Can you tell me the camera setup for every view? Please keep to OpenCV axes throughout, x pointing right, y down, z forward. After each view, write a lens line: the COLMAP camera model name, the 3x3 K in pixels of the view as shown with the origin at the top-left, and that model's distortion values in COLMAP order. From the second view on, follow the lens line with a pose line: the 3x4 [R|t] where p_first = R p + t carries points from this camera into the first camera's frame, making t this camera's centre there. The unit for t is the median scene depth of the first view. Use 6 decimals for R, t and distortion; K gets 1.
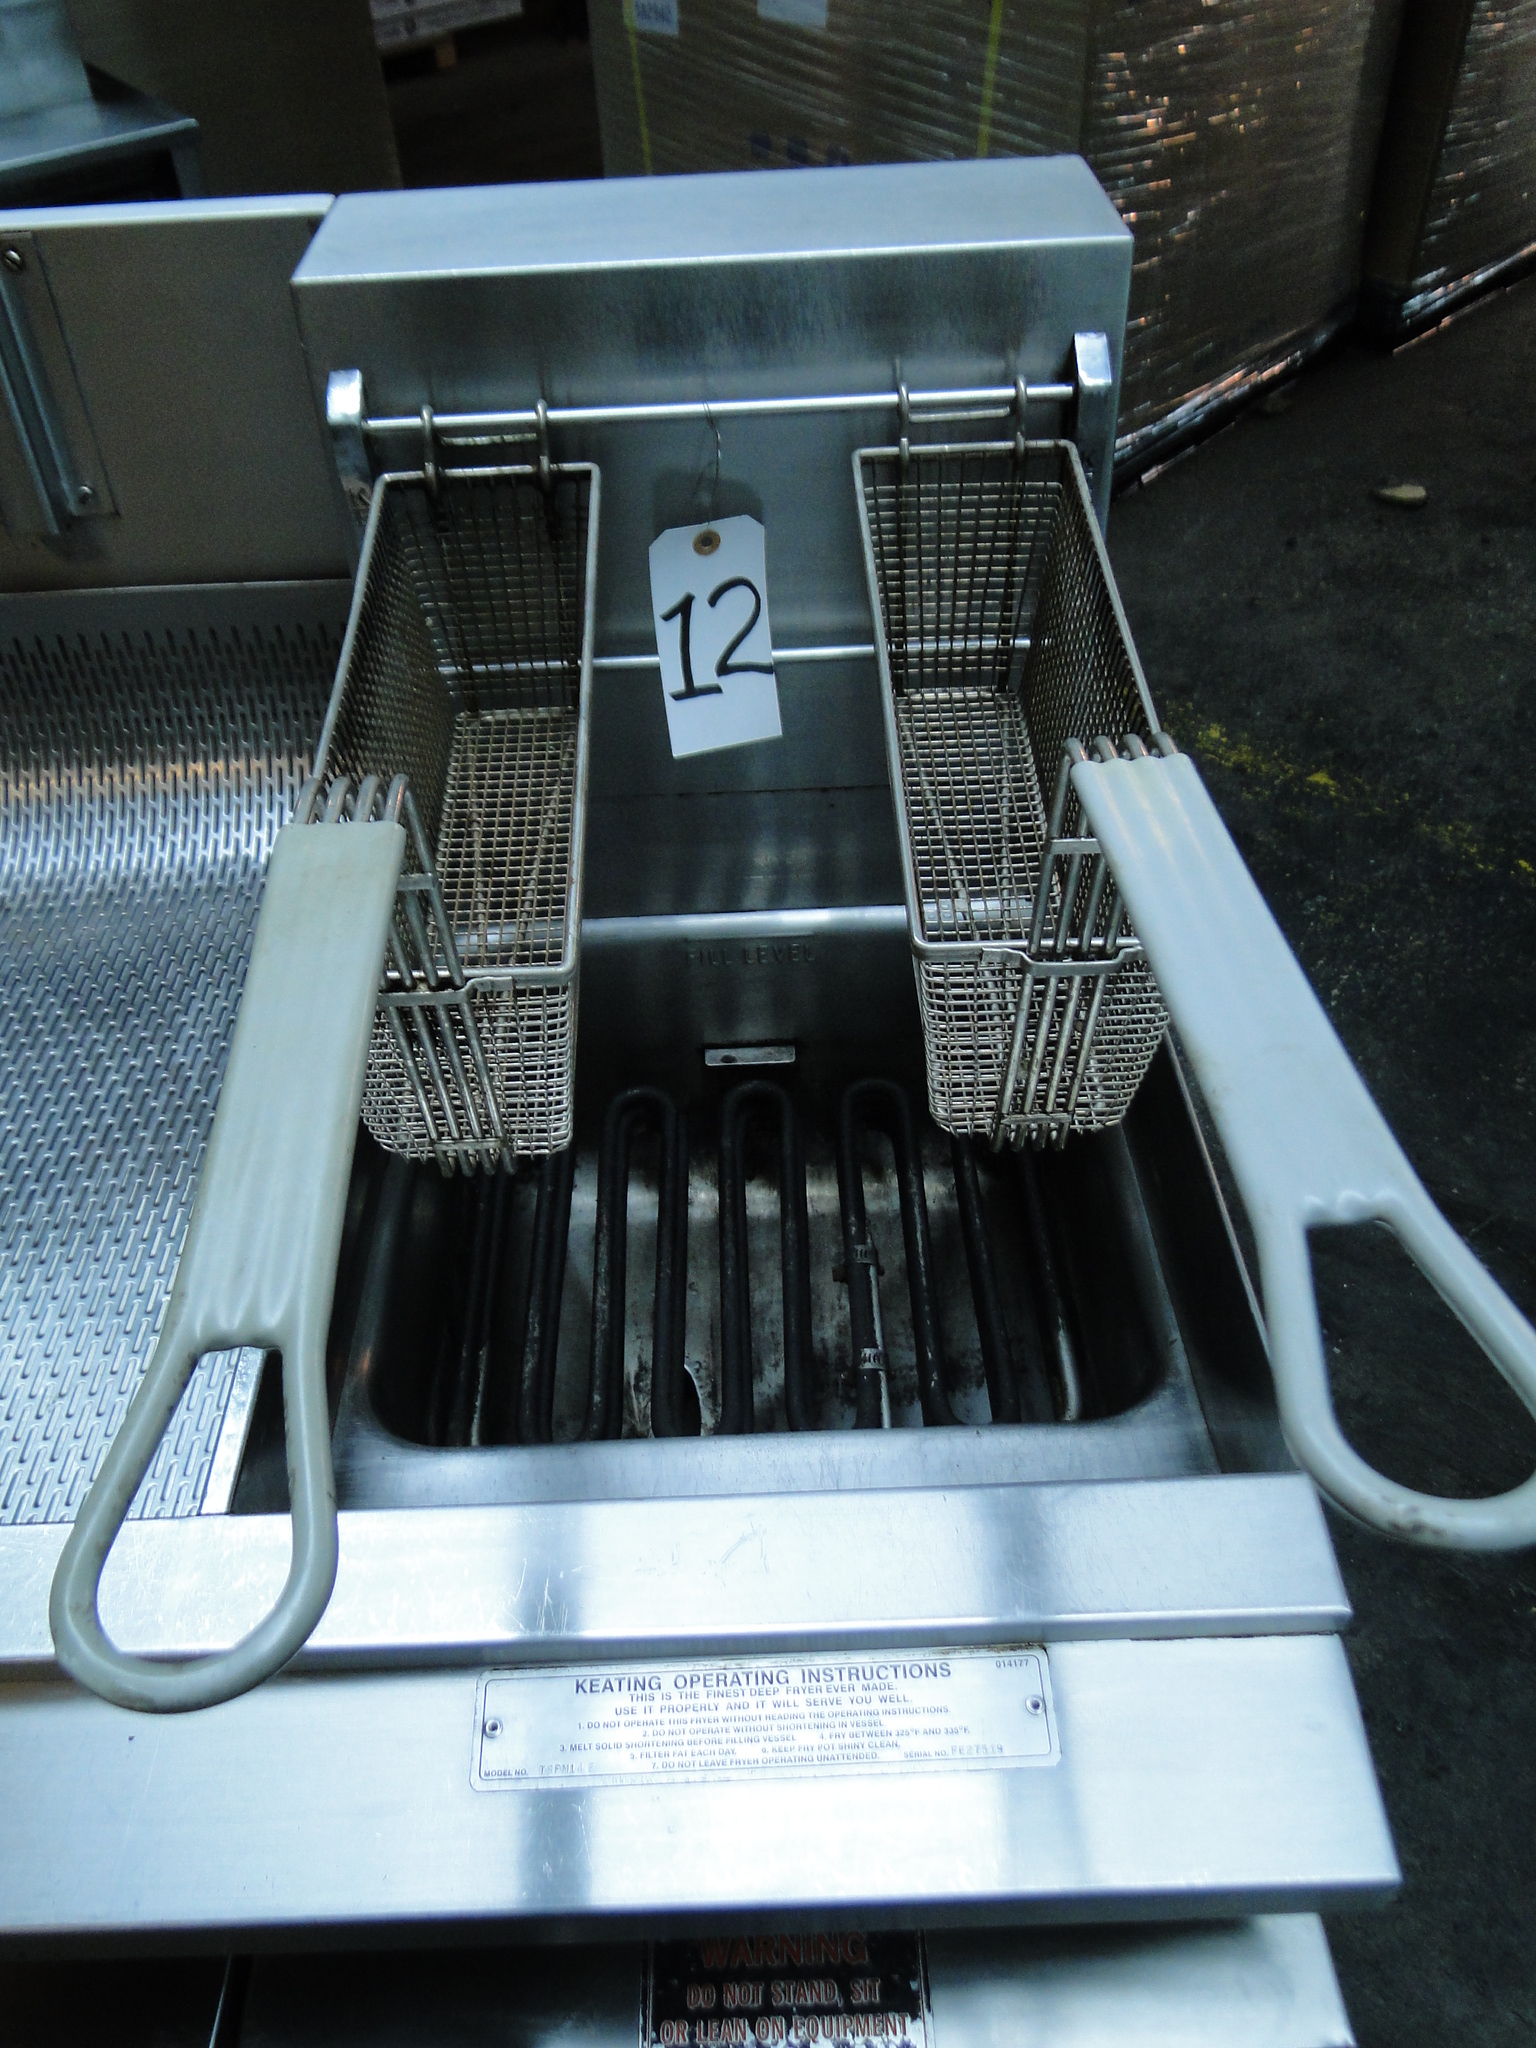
lens RADIAL K [[1707.1, 0, 764.5], [0, 1707.1, 1028.6], [0, 0, 1]] dist [0.001836, -0.005303]
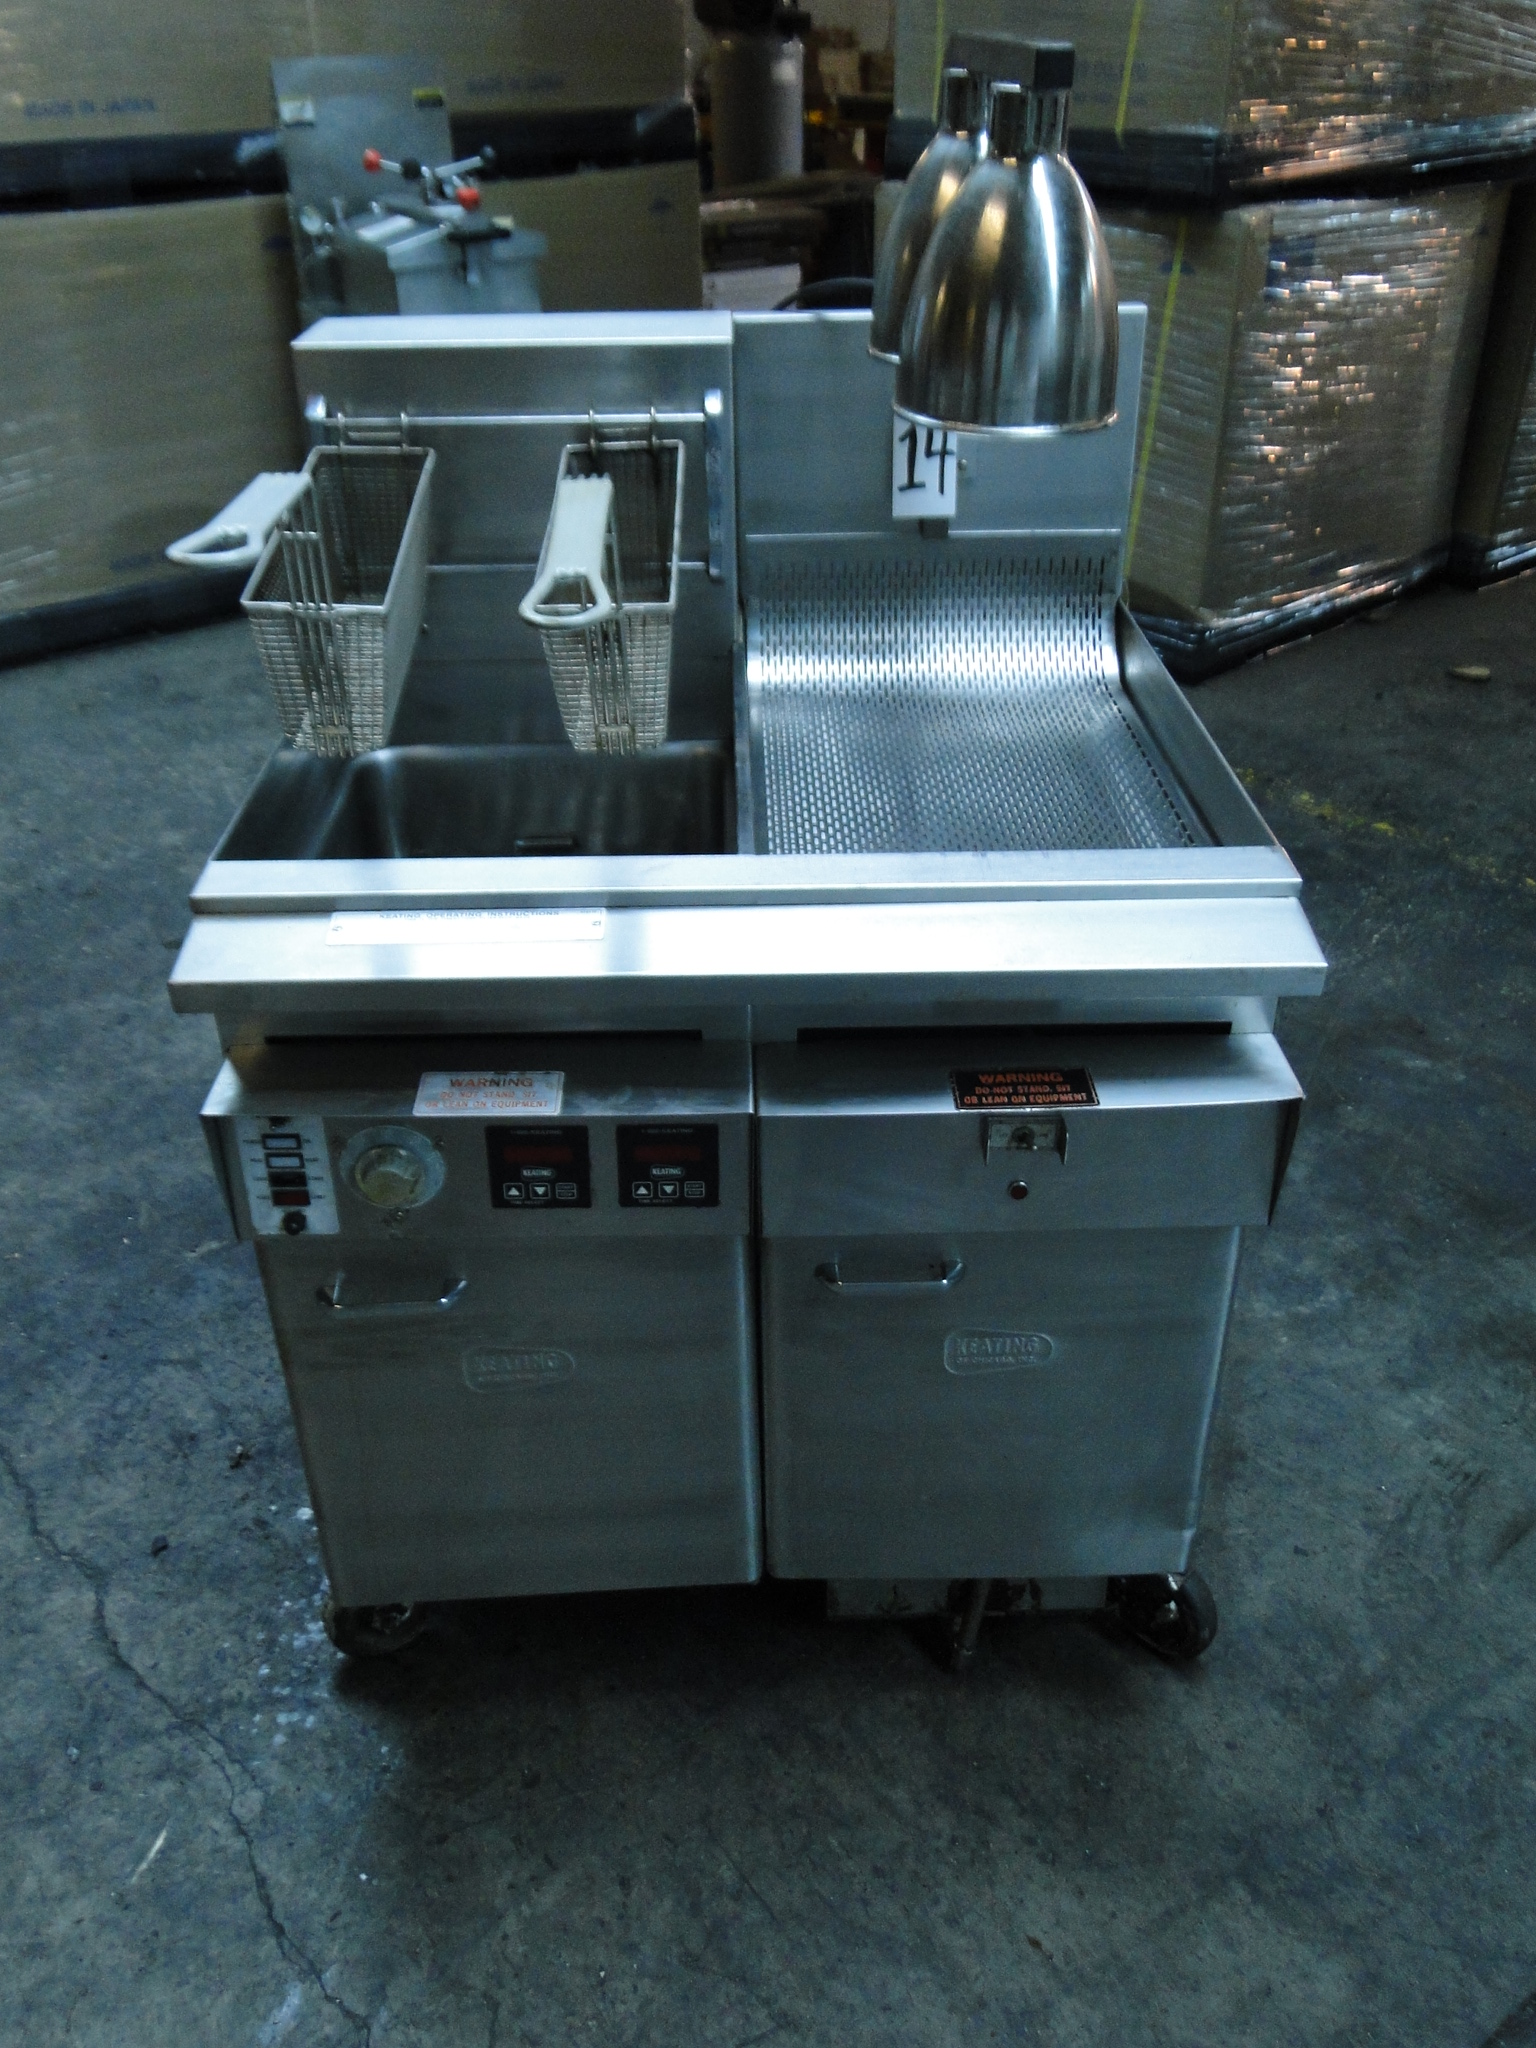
lens RADIAL K [[1690.6, 0, 769.2], [0, 1690.6, 1041.5], [0, 0, 1]] dist [-0.001854, -0.006019]
pose [[0.992579, 0.081475, -0.090268, -0.020246], [-0.096021, 0.980628, -0.170730, 0.311776], [0.074609, 0.178131, 0.981174, -0.329341]]
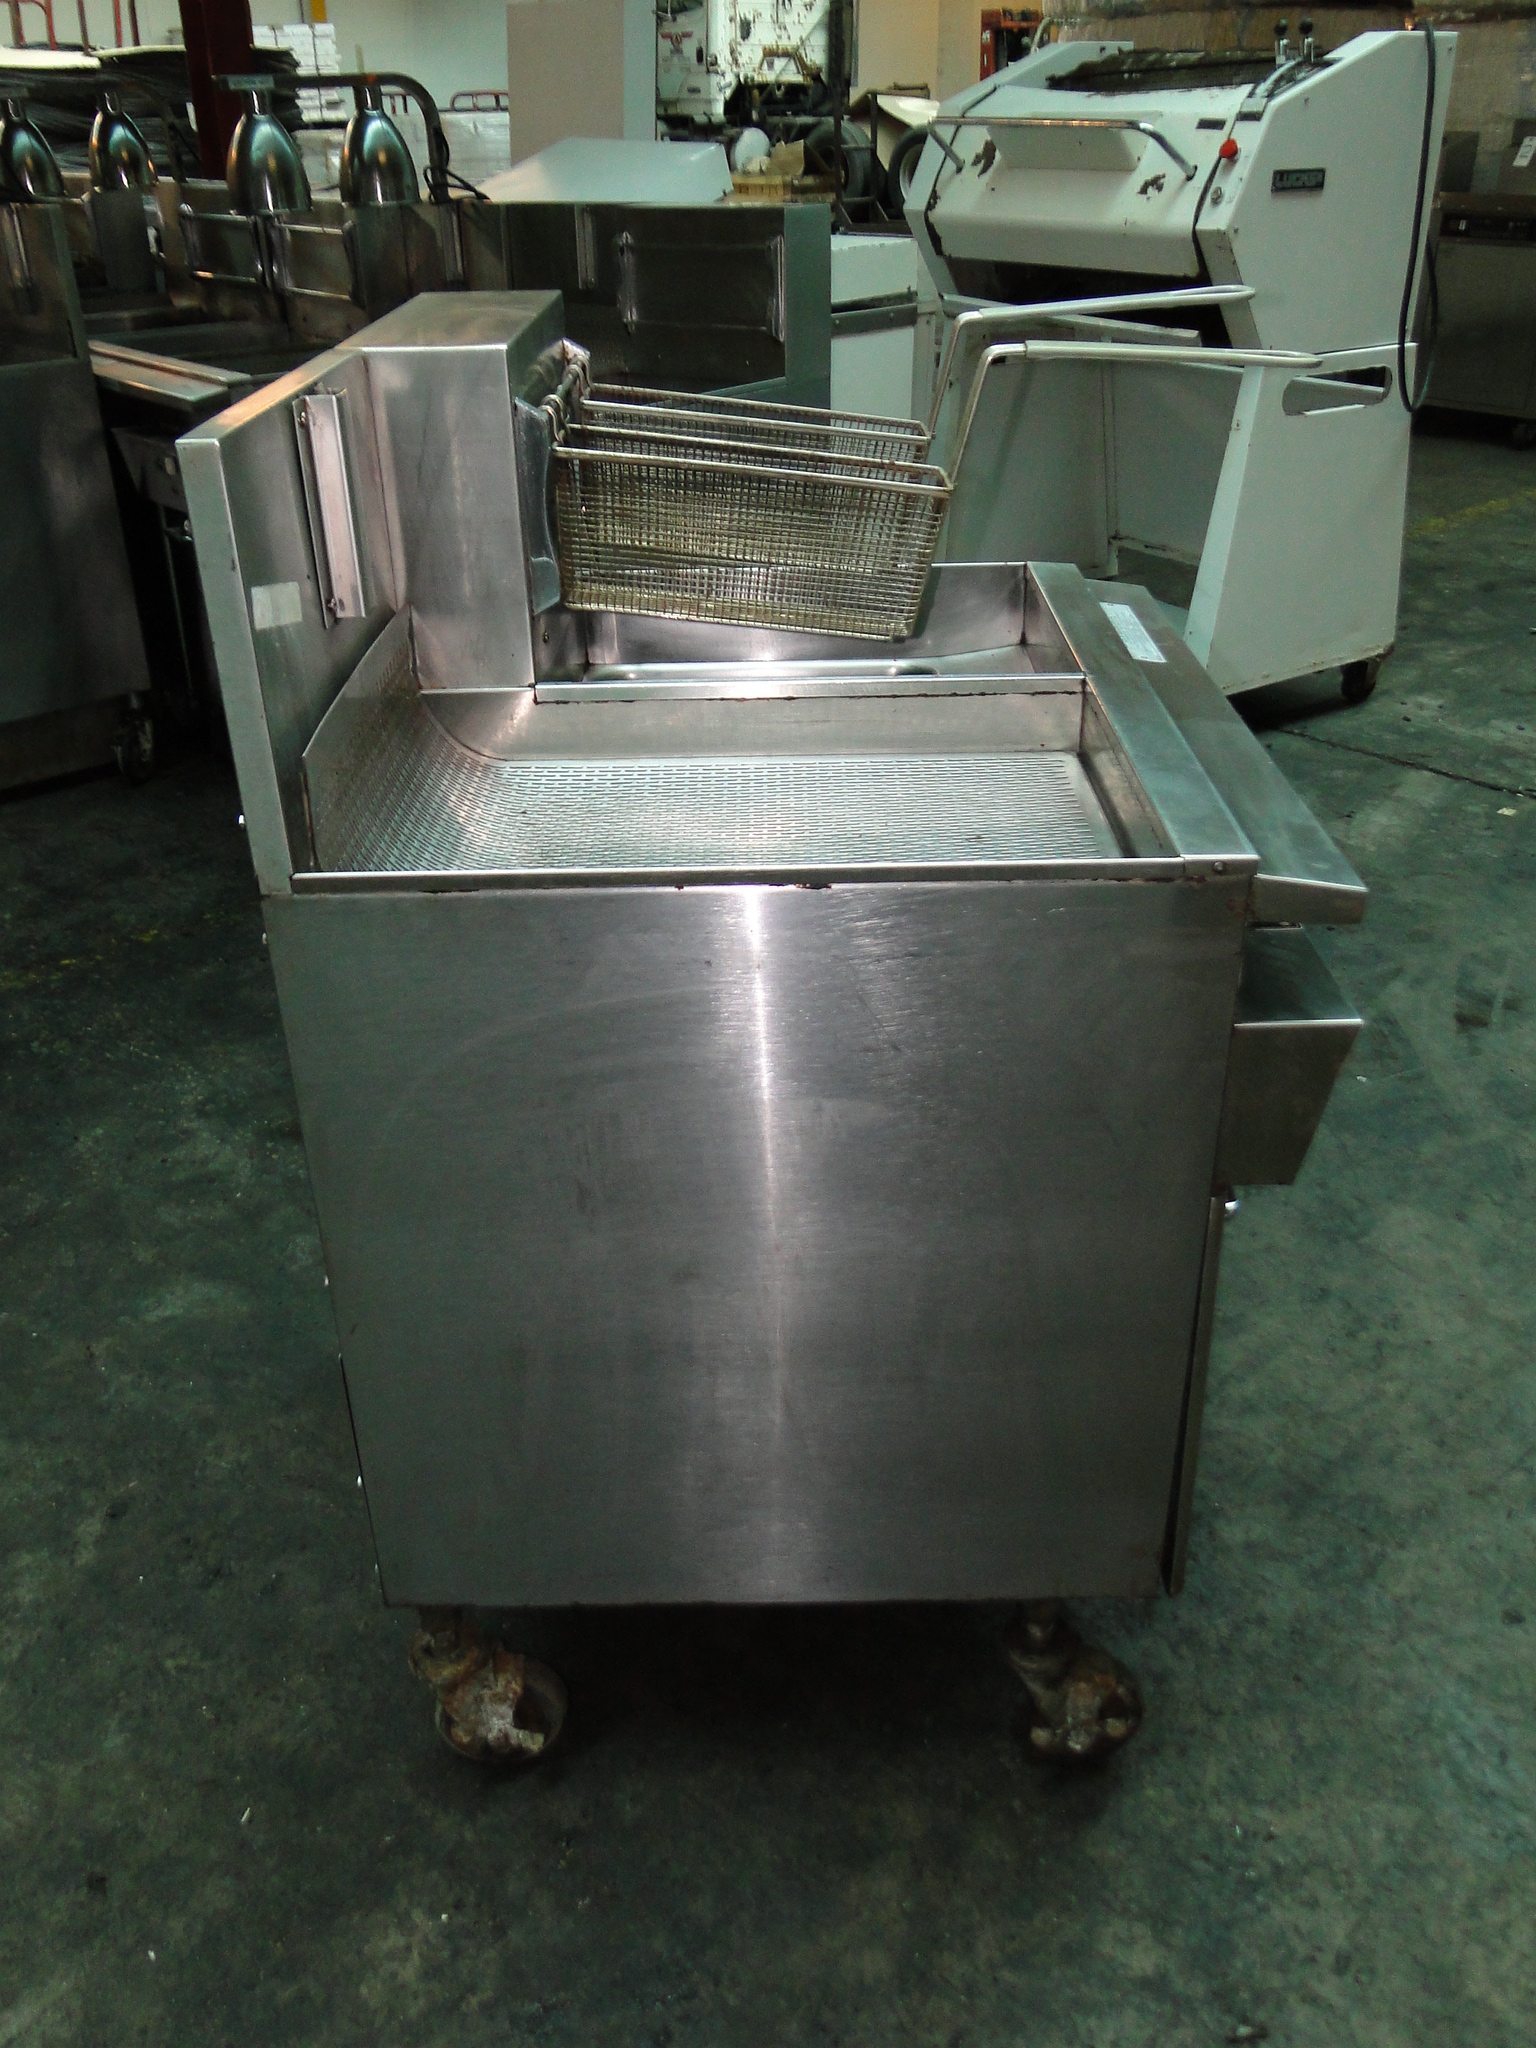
lens RADIAL K [[1690.6, 0, 769.2], [0, 1690.6, 1041.5], [0, 0, 1]] dist [-0.001854, -0.006019]
pose [[0.019459, -0.459046, 0.888199, -0.659611], [0.670412, 0.665048, 0.329027, -0.103050], [-0.741734, 0.589057, 0.320691, 0.212389]]
